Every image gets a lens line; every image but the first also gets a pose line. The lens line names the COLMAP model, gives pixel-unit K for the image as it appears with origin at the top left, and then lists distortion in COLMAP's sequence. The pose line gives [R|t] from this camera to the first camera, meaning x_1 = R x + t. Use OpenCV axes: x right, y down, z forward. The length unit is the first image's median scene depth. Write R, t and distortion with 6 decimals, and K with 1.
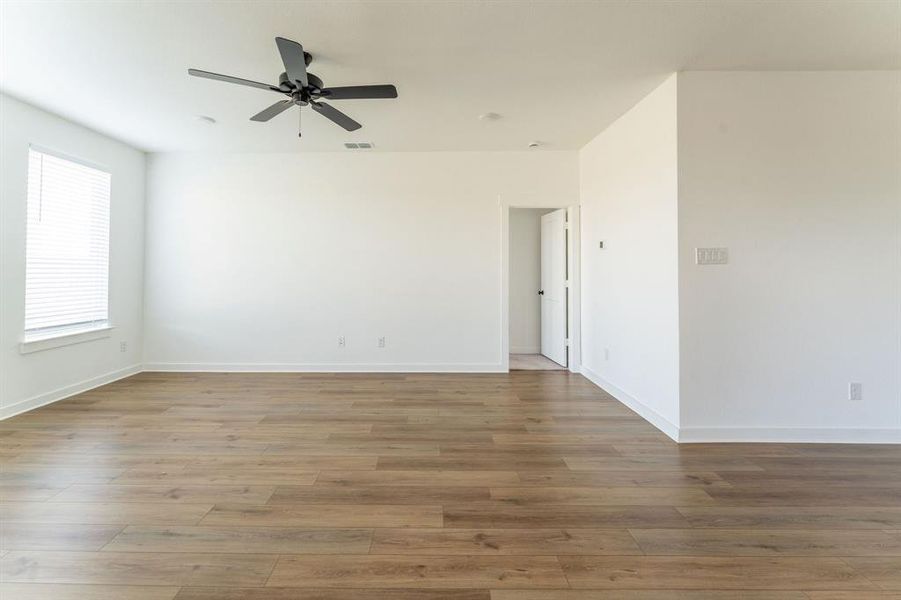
lens RADIAL K [[392.6, 0, 431.1], [0, 392.6, 260.1], [0, 0, 1]] dist [-0.007260, 0.000538]
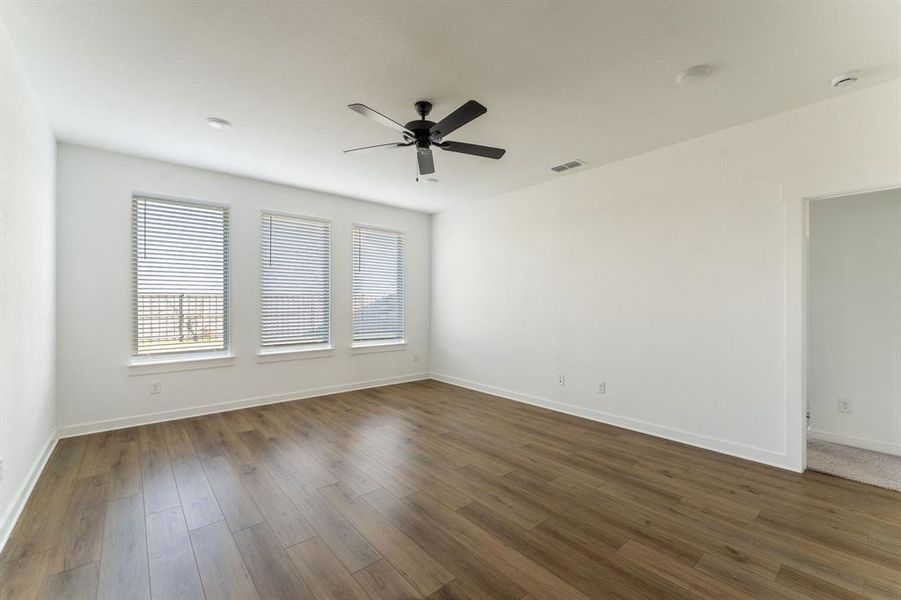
lens RADIAL K [[378.7, 0, 443.4], [0, 378.7, 299.1], [0, 0, 1]] dist [0.000404, 0.000129]
pose [[0.647661, -0.005009, -0.761912, 0.469908], [0.014541, 0.999878, 0.005787, 0.009273], [0.761790, -0.014827, 0.647654, 0.330271]]
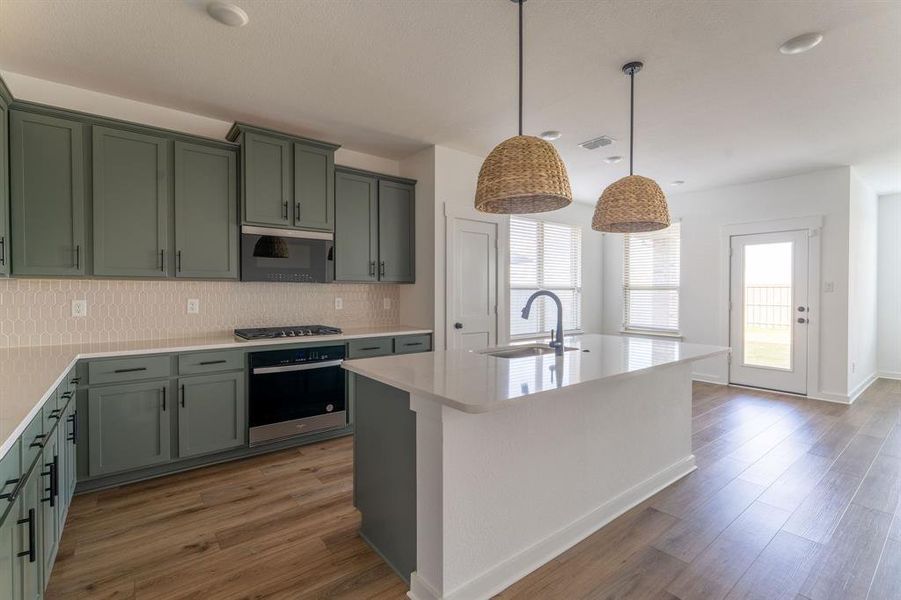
lens RADIAL K [[403.5, 0, 444.7], [0, 403.5, 295.5], [0, 0, 1]] dist [0.001879, -0.000880]
pose [[-0.790823, 0.005576, -0.612019, 1.814507], [0.011140, 0.999924, -0.005284, 0.002308], [0.611943, -0.010997, -0.790825, 0.454036]]
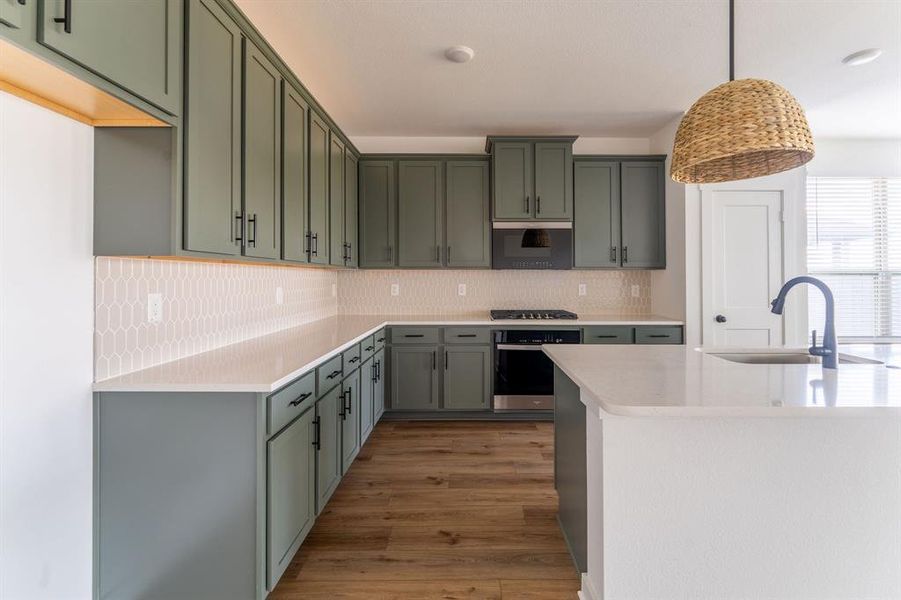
lens RADIAL K [[392.6, 0, 468.3], [0, 392.6, 275.2], [0, 0, 1]] dist [-0.007260, 0.000538]
pose [[-0.999911, -0.000107, -0.013325, 1.665483], [0.000234, 0.999672, -0.025616, 0.002618], [0.013323, -0.025617, -0.999583, 0.505092]]
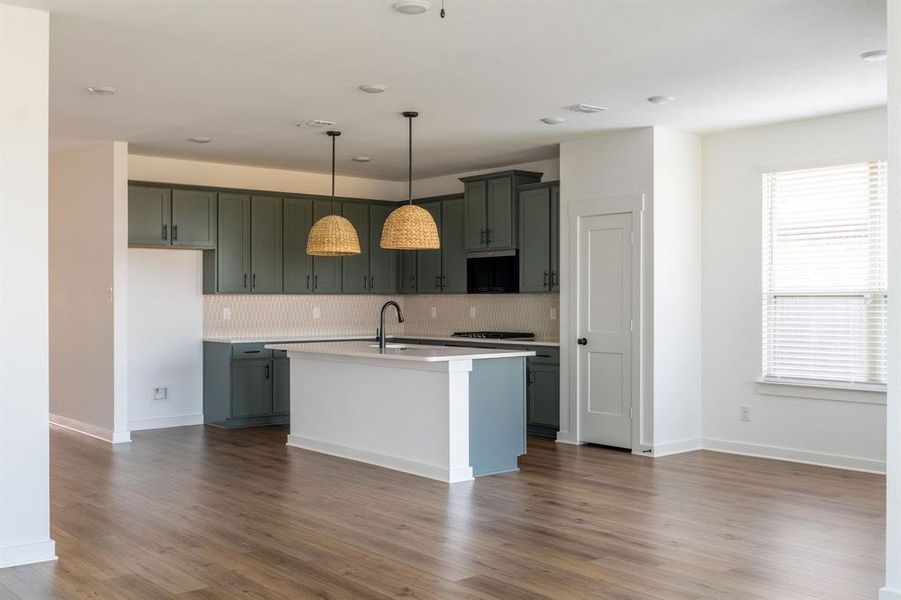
lens RADIAL K [[931.5, 0, 461.5], [0, 931.5, 293.2], [0, 0, 1]] dist [-0.007142, 0.000000]
pose [[-0.660306, 0.006878, 0.750965, -1.051452], [-0.015687, 0.999614, -0.022948, 0.026806], [-0.750833, -0.026933, -0.659943, 1.525372]]
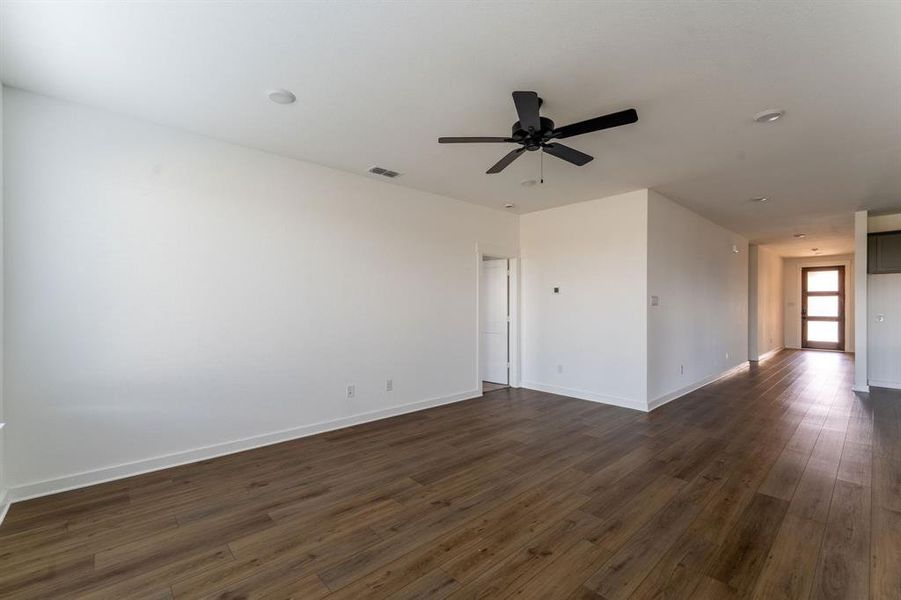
lens RADIAL K [[387.7, 0, 449.5], [0, 387.7, 302.6], [0, 0, 1]] dist [-0.007868, 0.001931]
pose [[0.732140, 0.006458, 0.681123, -1.104623], [-0.017664, 0.999799, 0.009508, -0.002180], [-0.680925, -0.018992, 0.732107, 0.369455]]
